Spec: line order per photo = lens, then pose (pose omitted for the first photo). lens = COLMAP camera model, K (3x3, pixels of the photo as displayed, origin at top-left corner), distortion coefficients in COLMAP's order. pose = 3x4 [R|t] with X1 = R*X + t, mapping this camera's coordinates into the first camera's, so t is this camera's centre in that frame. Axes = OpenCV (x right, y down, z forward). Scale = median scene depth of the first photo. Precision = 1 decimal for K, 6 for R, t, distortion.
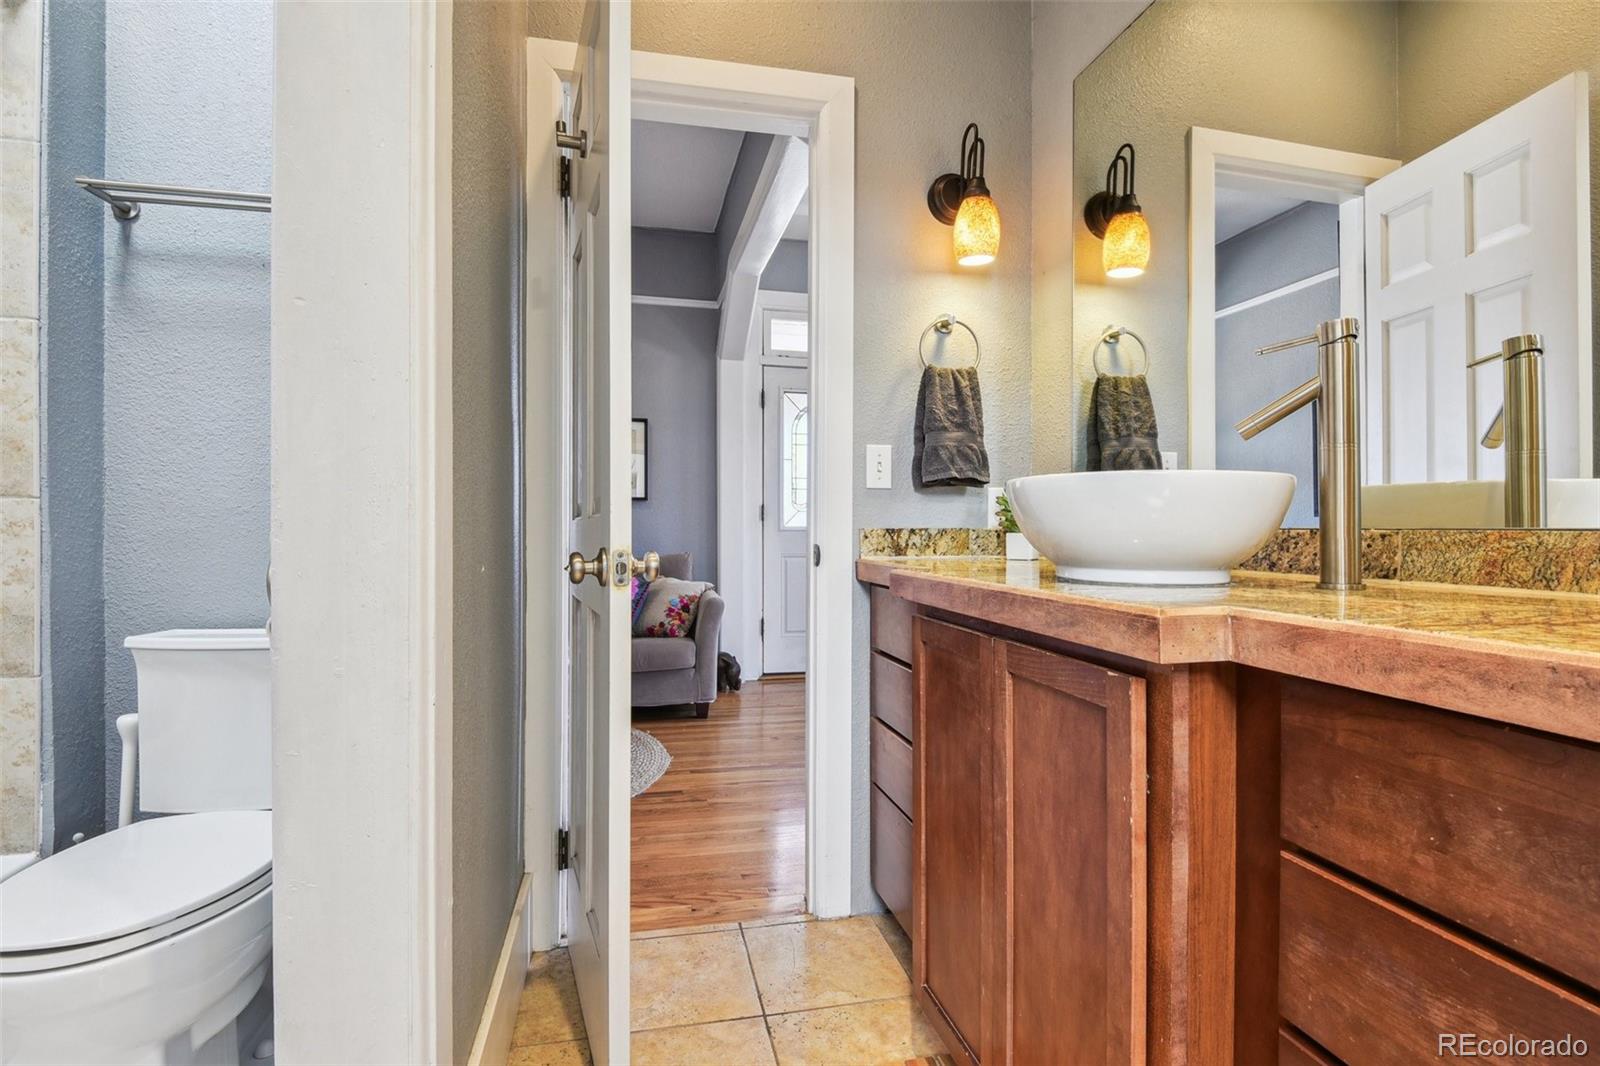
lens RADIAL K [[744.9, 0, 767.2], [0, 744.9, 531.7], [0, 0, 1]] dist [0.000586, -0.007511]
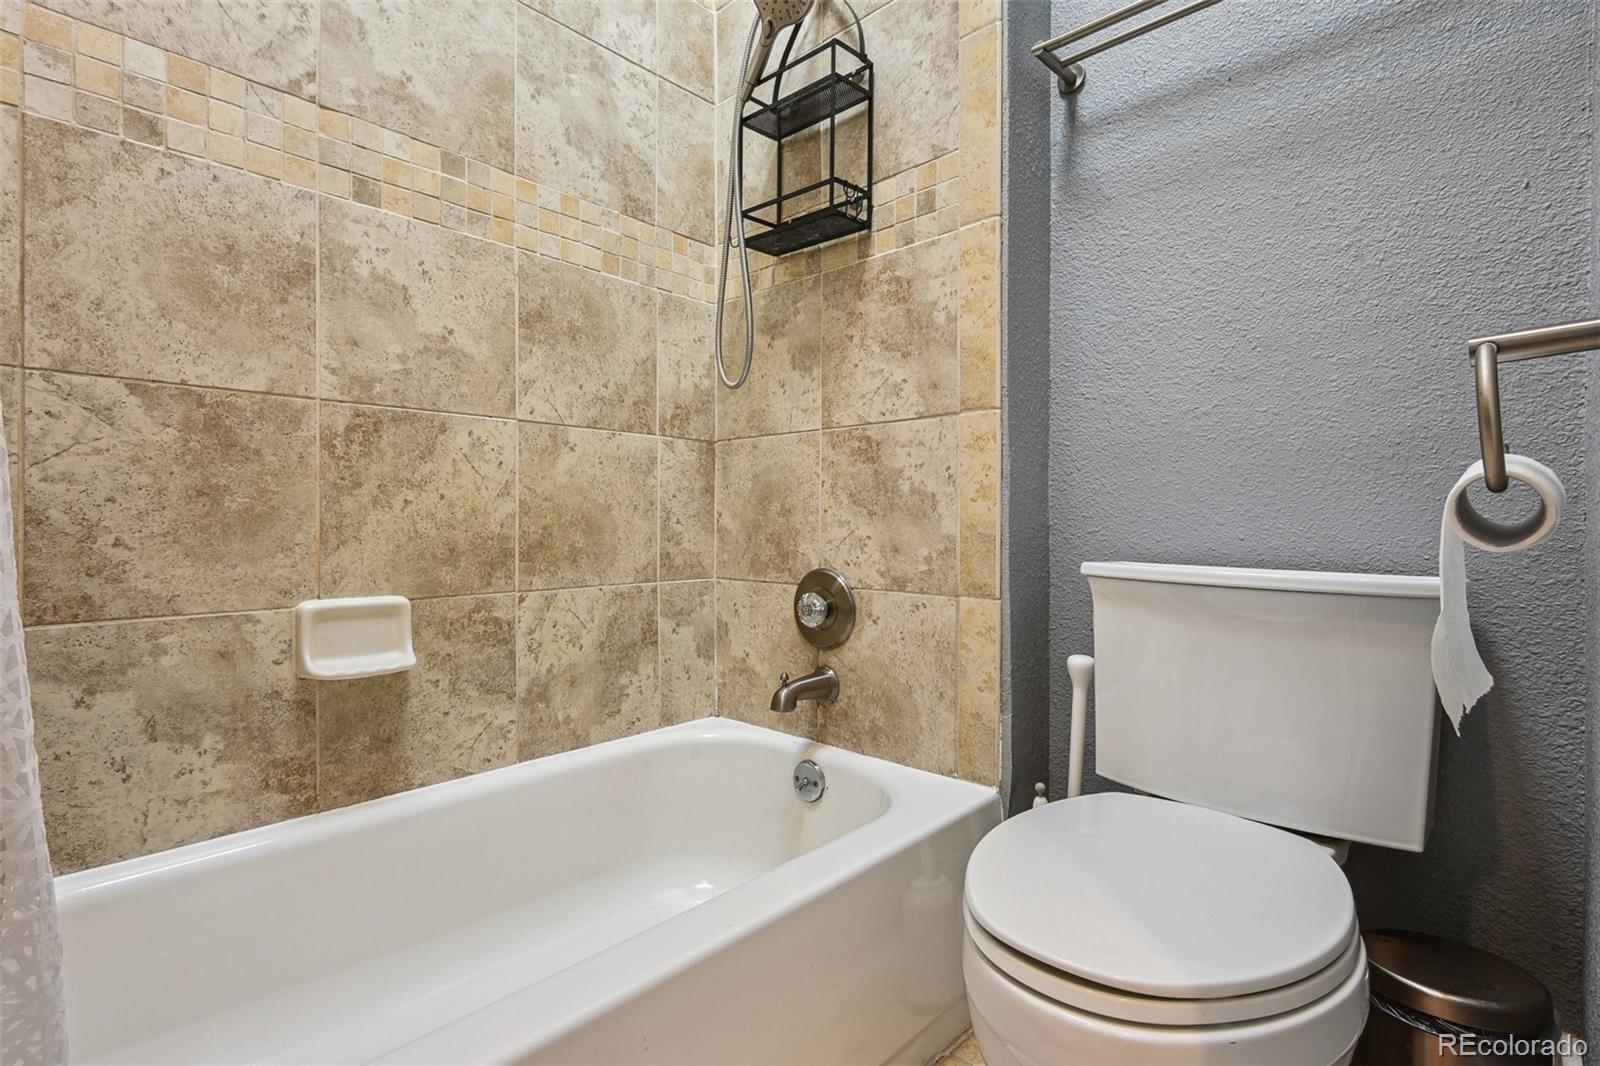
lens RADIAL K [[744.9, 0, 803.4], [0, 744.9, 525.8], [0, 0, 1]] dist [0.000586, -0.007511]
pose [[0.570502, 0.007937, -0.821258, -0.352689], [-0.004252, 0.999968, 0.006710, 0.096759], [0.821285, -0.000337, 0.570518, 0.259651]]
